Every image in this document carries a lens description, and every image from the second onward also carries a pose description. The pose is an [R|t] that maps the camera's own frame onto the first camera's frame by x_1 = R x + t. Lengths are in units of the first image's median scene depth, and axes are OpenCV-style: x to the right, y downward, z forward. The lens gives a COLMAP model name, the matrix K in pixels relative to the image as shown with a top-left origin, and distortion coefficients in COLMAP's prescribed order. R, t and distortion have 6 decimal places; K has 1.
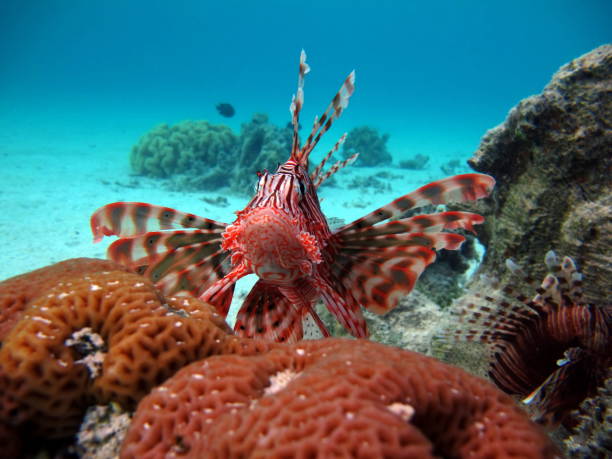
lens RADIAL K [[654.2, 0, 301.7], [0, 654.2, 255.0], [0, 0, 1]] dist [0.007484, 0.343284]
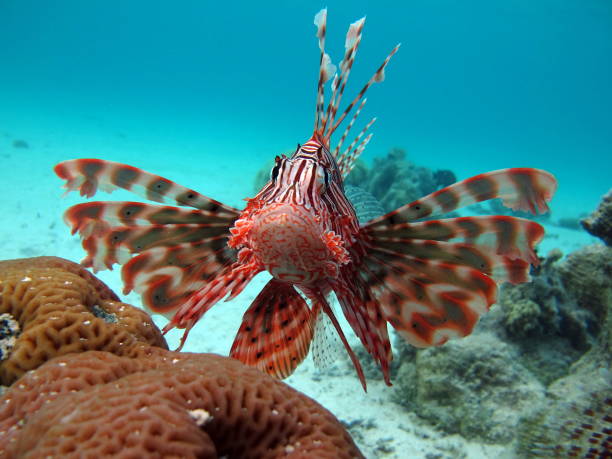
lens RADIAL K [[736.3, 0, 298.1], [0, 736.3, 256.7], [0, 0, 1]] dist [0.002467, 0.346913]
pose [[0.973284, 0.124874, -0.192677, 0.090879], [-0.136840, 0.989328, -0.050052, 0.003249], [0.184370, 0.075081, 0.979985, -0.030679]]
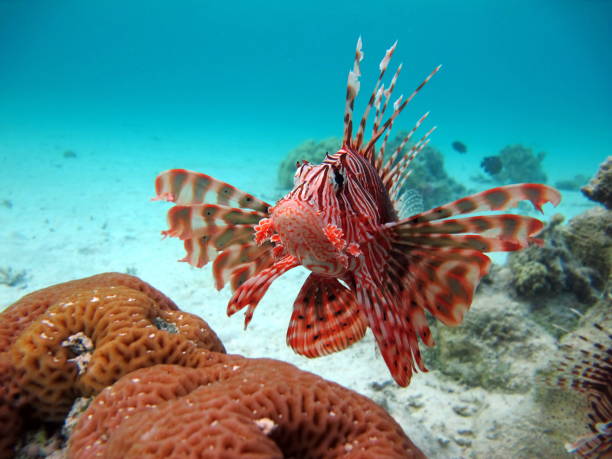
lens RADIAL K [[654.2, 0, 301.7], [0, 654.2, 255.0], [0, 0, 1]] dist [0.007484, 0.343284]
pose [[0.973892, 0.055122, -0.220218, 0.081655], [-0.060132, 0.998061, -0.016104, -0.009176], [0.218903, 0.028925, 0.975318, -0.024905]]
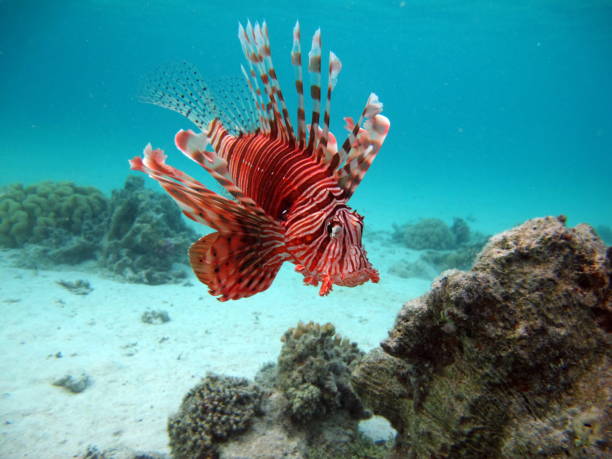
lens RADIAL K [[666.1, 0, 306.6], [0, 666.1, 253.9], [0, 0, 1]] dist [0.154348, 0.014855]
pose [[0.983348, 0.021909, 0.180406, 0.019593], [-0.008345, 0.997103, -0.075608, -0.207000], [-0.181540, 0.072844, 0.980682, 0.244043]]
